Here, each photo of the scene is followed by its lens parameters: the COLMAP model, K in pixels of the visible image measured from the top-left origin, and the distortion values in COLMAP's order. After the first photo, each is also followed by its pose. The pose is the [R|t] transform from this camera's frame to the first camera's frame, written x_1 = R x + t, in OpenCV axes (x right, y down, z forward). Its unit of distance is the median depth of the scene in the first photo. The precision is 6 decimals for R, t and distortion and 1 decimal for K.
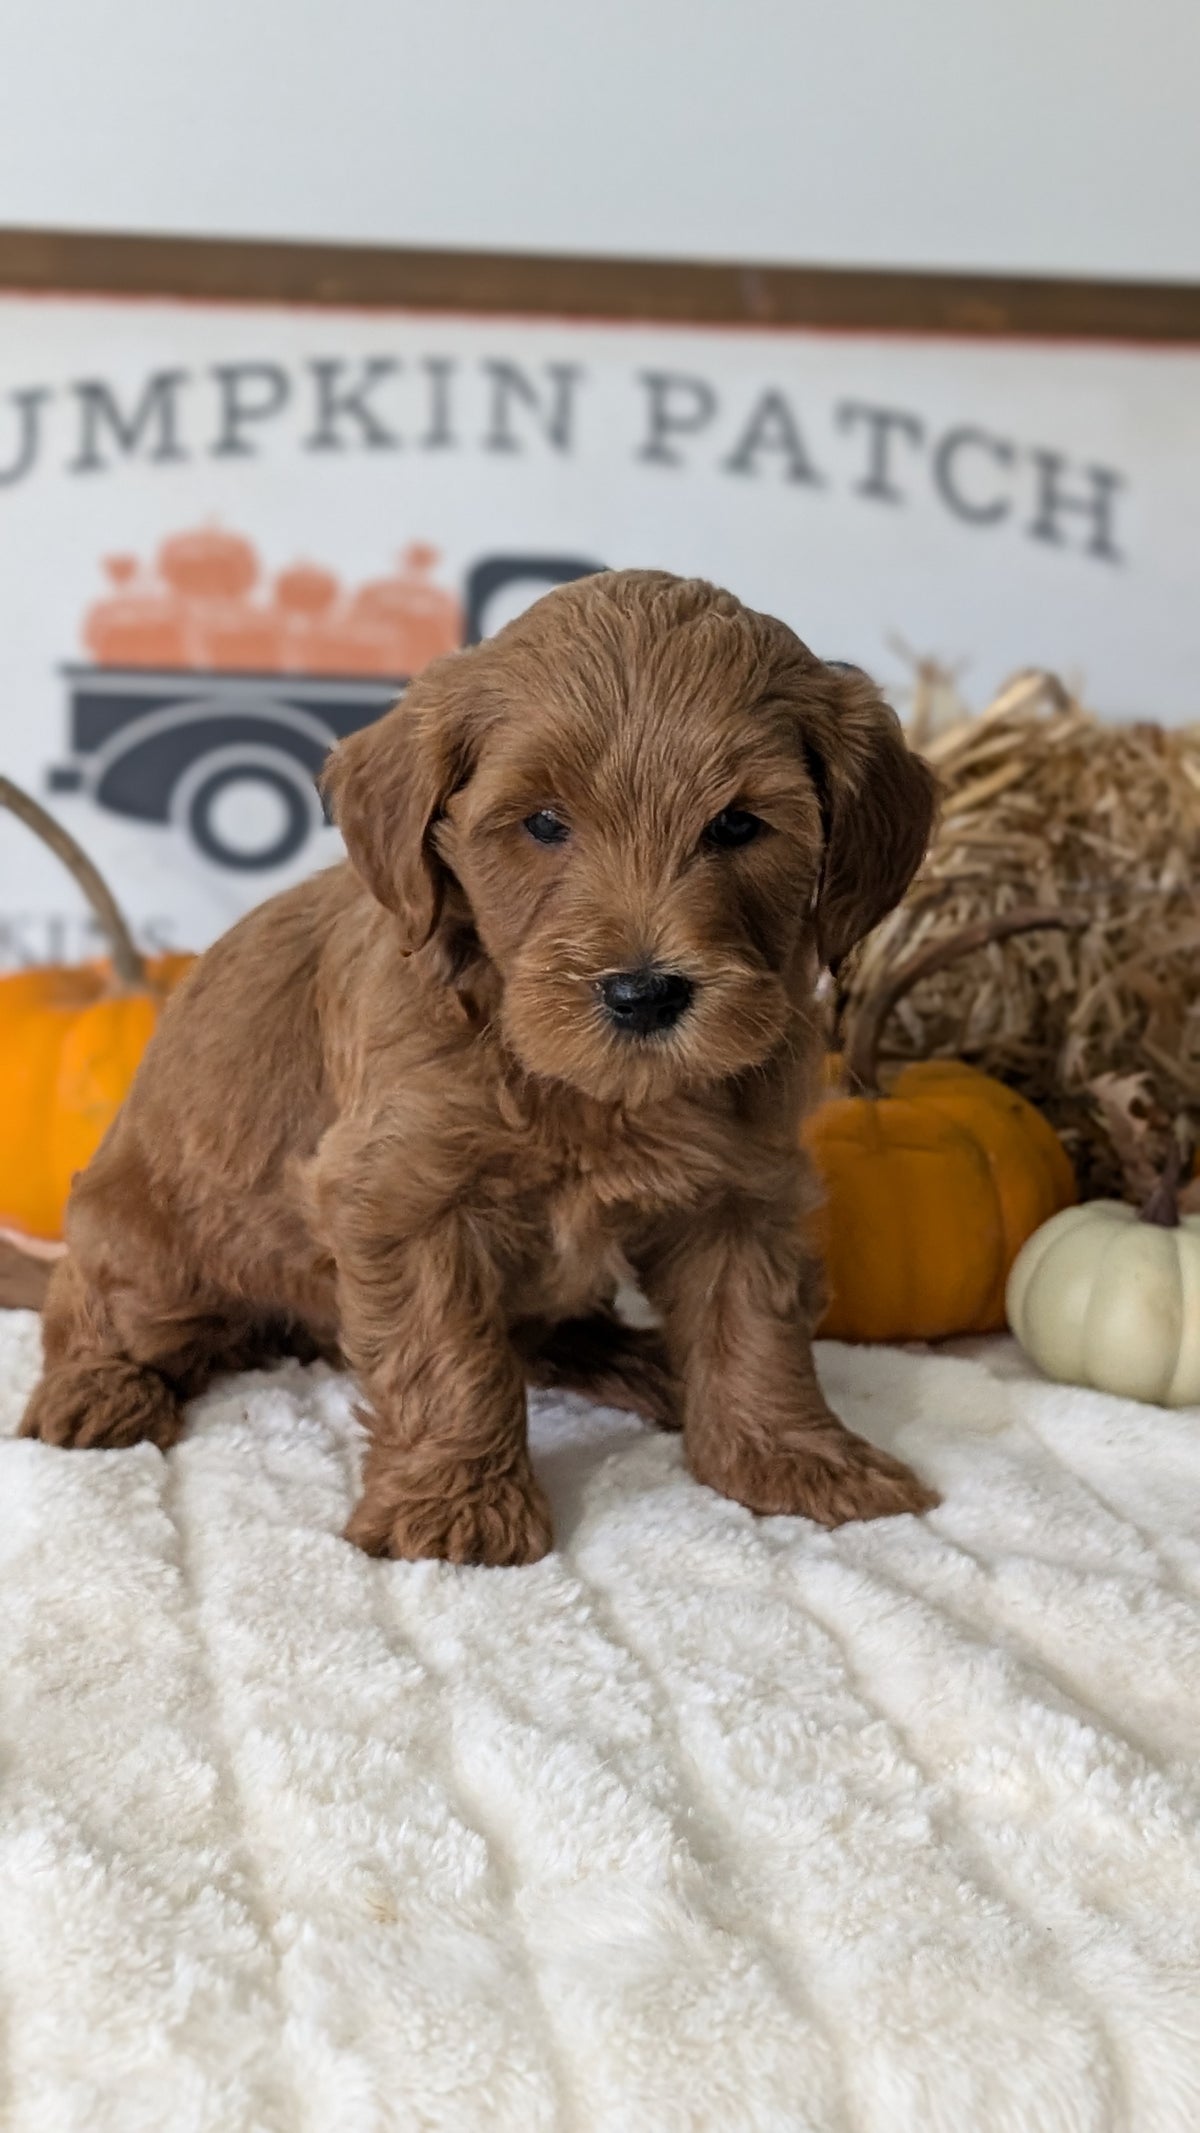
lens RADIAL K [[2937.7, 0, 471.0], [0, 2937.7, 1064.8], [0, 0, 1]] dist [0.016998, -0.096673]
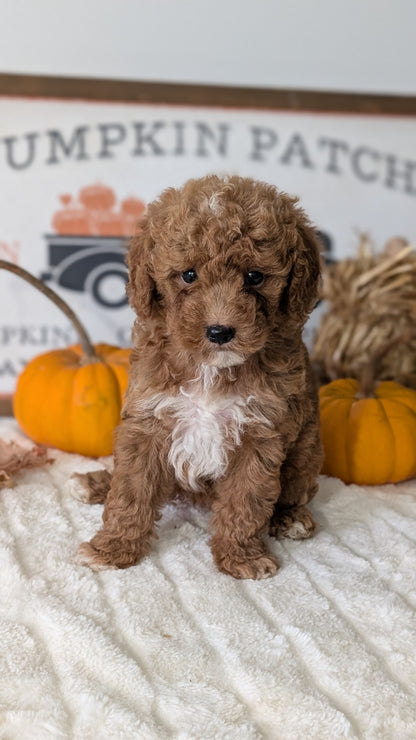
lens RADIAL K [[1015.6, 0, 194.8], [0, 1015.6, 369.8], [0, 0, 1]] dist [0.009803, -0.368595]
pose [[0.992445, -0.023439, 0.120429, -0.134468], [0.018576, 0.998972, 0.041344, -0.054216], [-0.121274, -0.038795, 0.991861, 0.050964]]
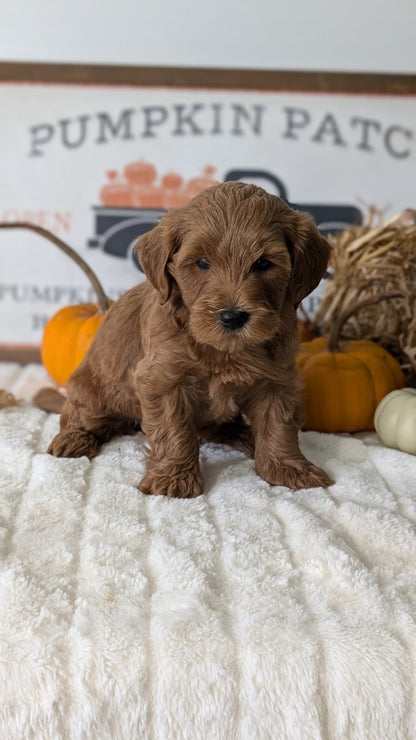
lens RADIAL K [[1007.7, 0, 172.4], [0, 1007.7, 371.7], [0, 0, 1]] dist [0.022946, 0.023620]
pose [[0.992087, 0.022374, -0.123540, 0.089918], [-0.017714, 0.999094, 0.038686, -0.005329], [0.124293, -0.036191, 0.991585, -0.052977]]
